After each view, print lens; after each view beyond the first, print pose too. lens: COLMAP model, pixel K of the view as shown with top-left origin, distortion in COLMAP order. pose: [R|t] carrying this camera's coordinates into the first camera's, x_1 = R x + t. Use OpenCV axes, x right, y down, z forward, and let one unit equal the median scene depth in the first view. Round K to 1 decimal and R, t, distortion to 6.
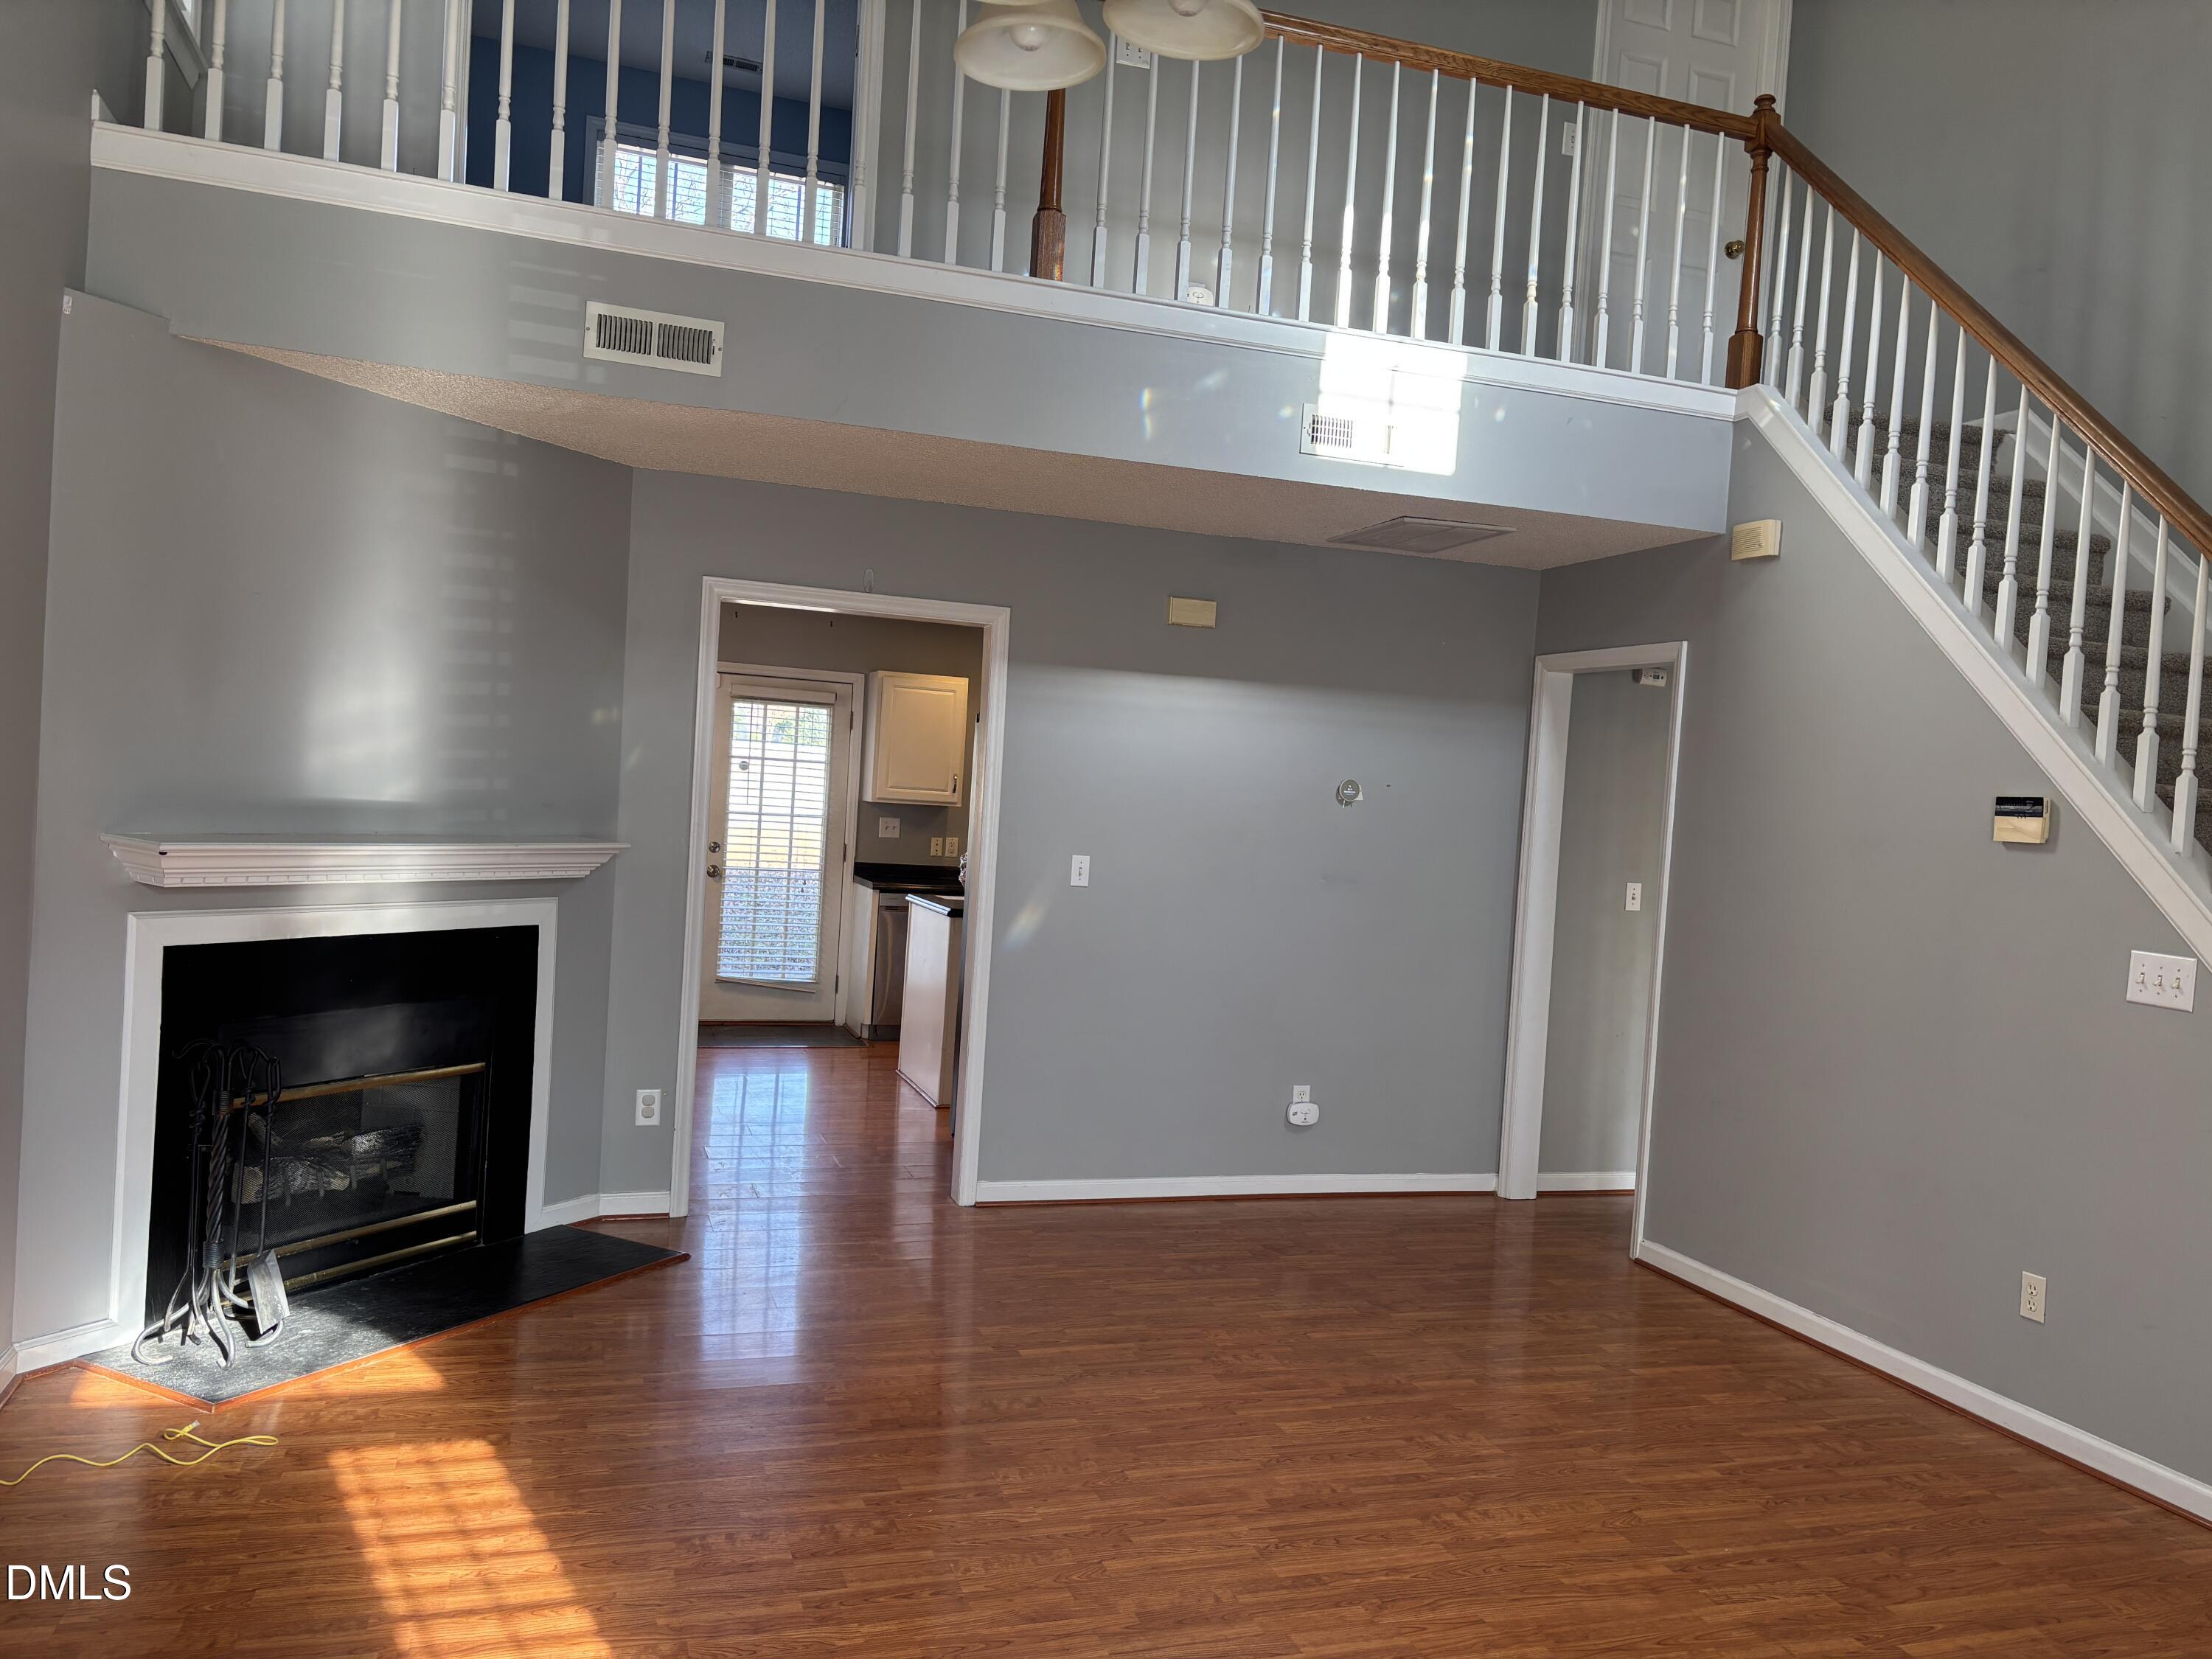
lens RADIAL K [[1641.6, 0, 1145.1], [0, 1641.6, 840.8], [0, 0, 1]] dist [-0.001818, 0.001351]
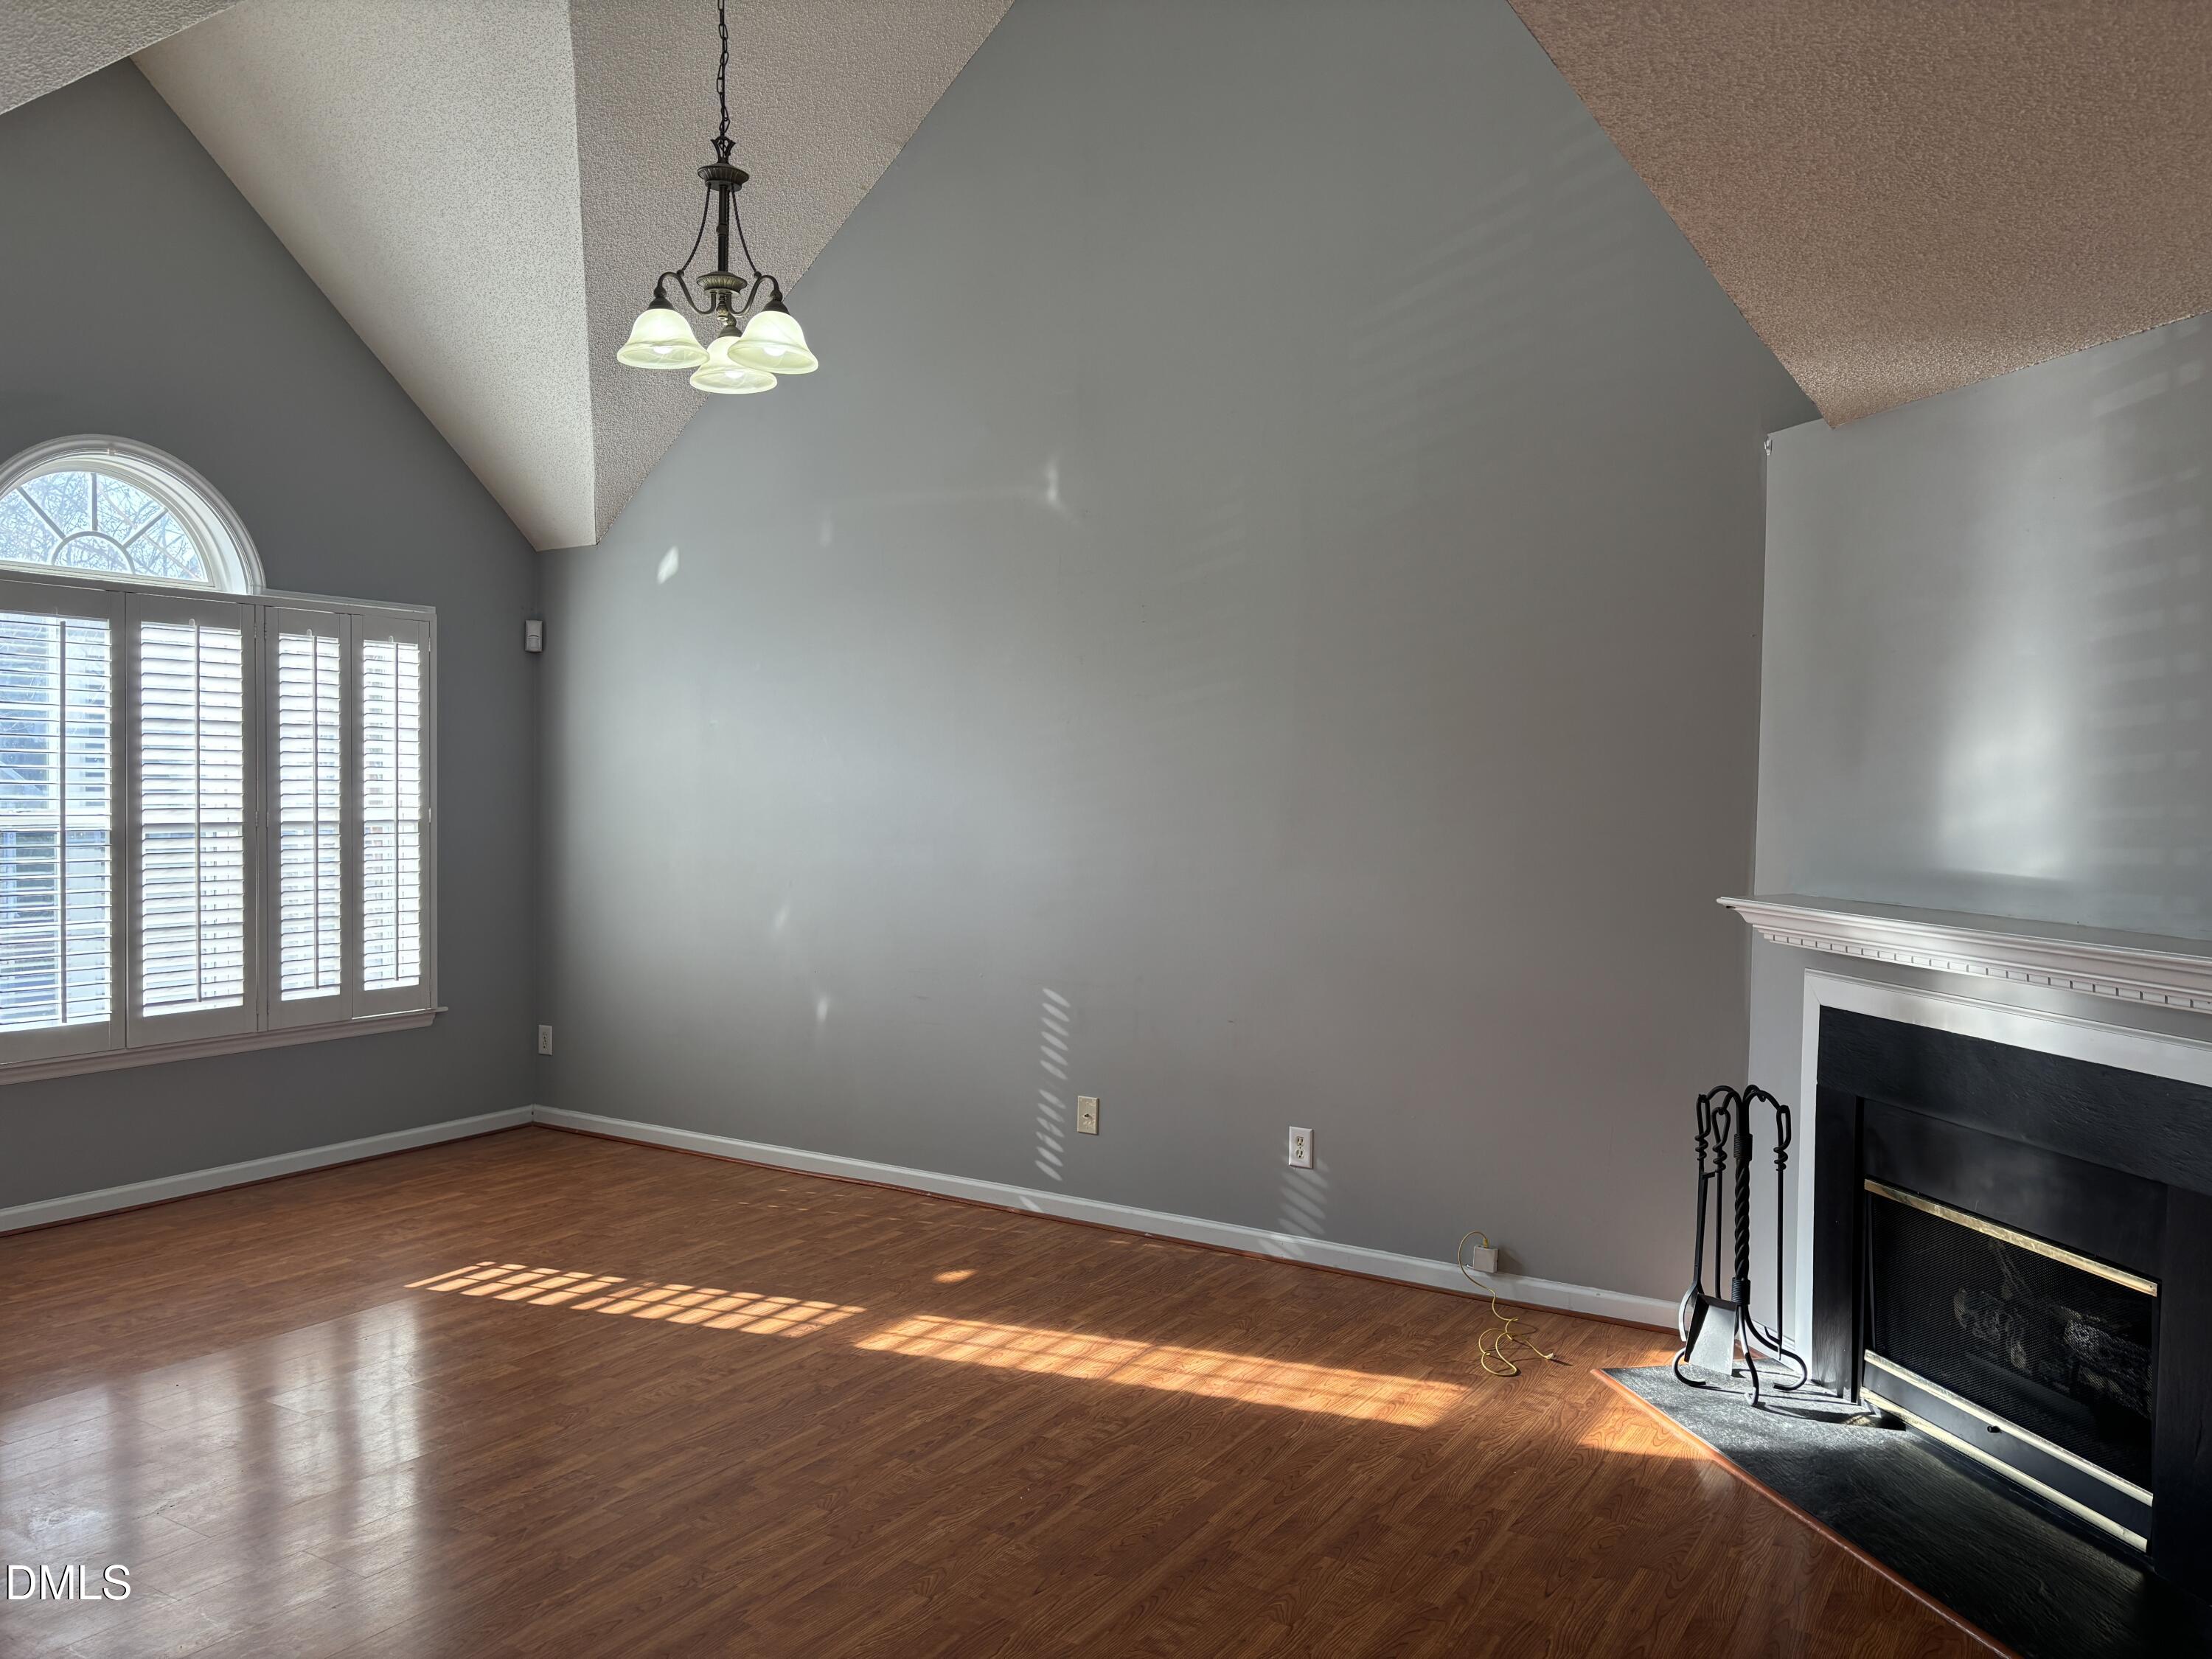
lens RADIAL K [[1641.6, 0, 1145.1], [0, 1641.6, 840.8], [0, 0, 1]] dist [-0.001818, 0.001351]
pose [[-0.769016, -0.058491, -0.636547, 0.378297], [-0.078787, 0.996885, 0.003581, -0.011833], [0.634355, 0.052906, -0.771229, 1.398489]]
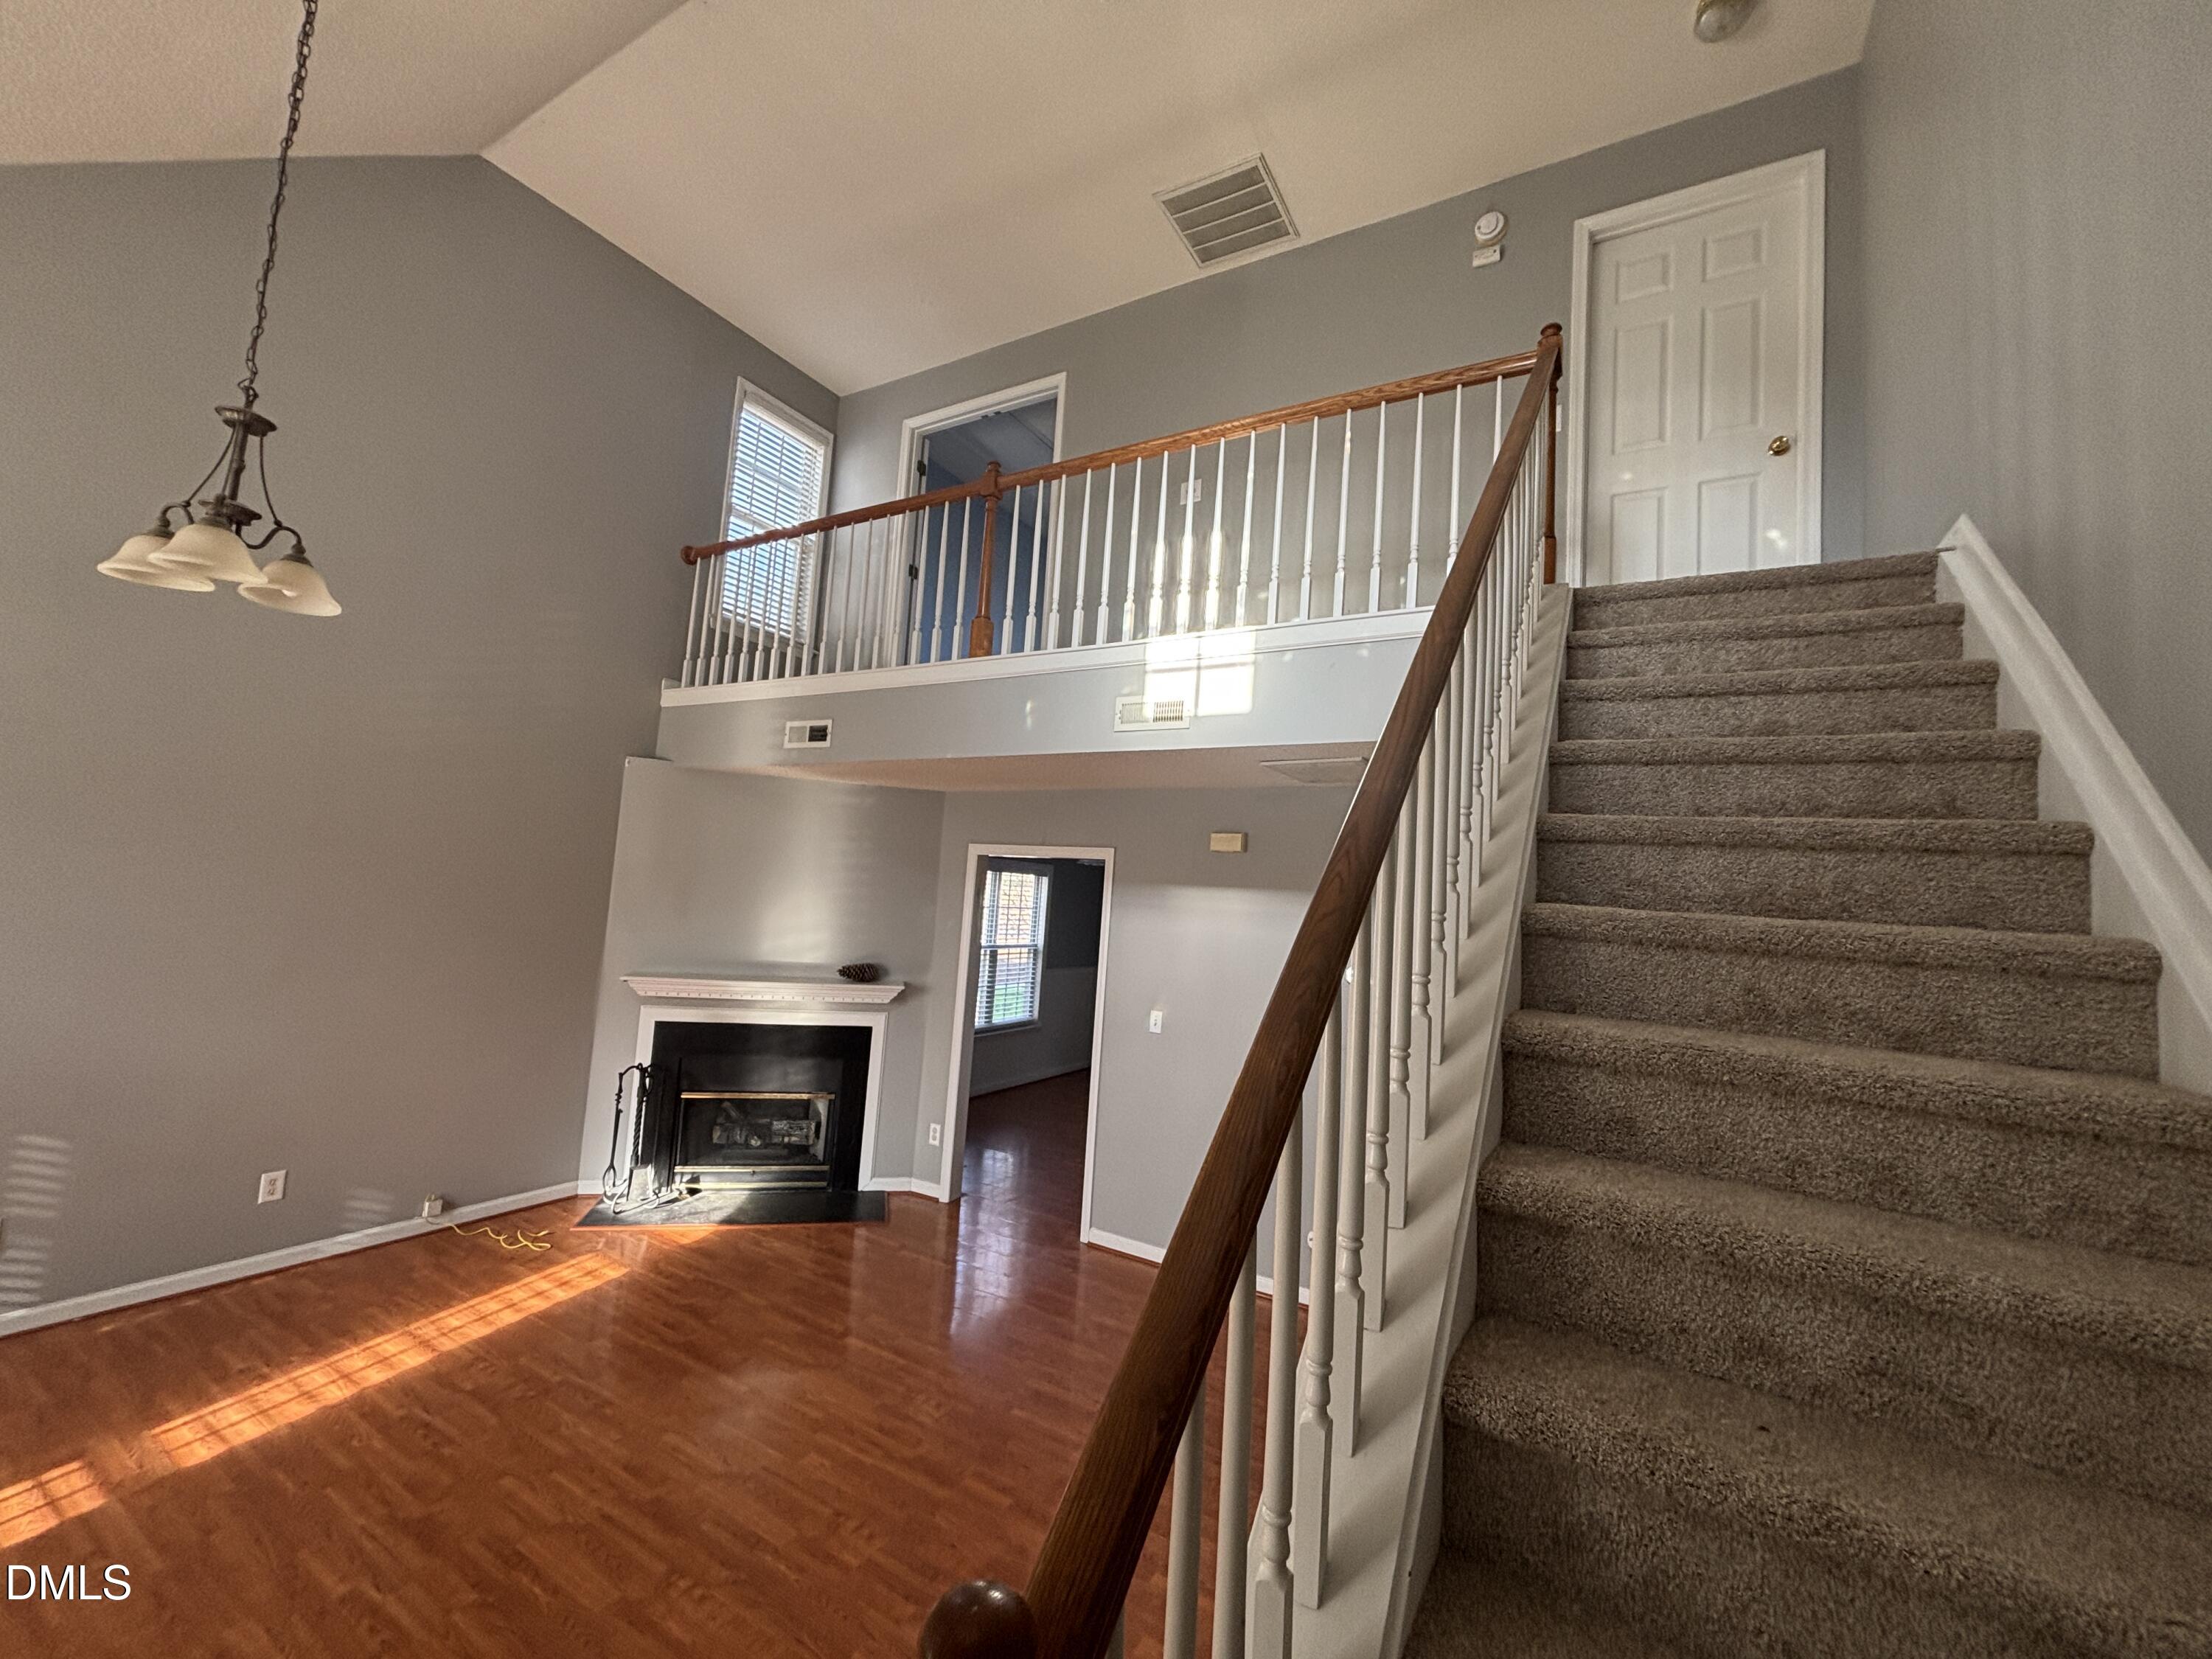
lens RADIAL K [[912.3, 0, 1098.4], [0, 912.3, 824.4], [0, 0, 1]] dist [0.000667, 0.018455]
pose [[0.638592, -0.078726, -0.765508, 0.765175], [-0.044237, 0.989353, -0.138649, -0.056335], [0.768273, 0.122404, 0.628311, 0.578806]]
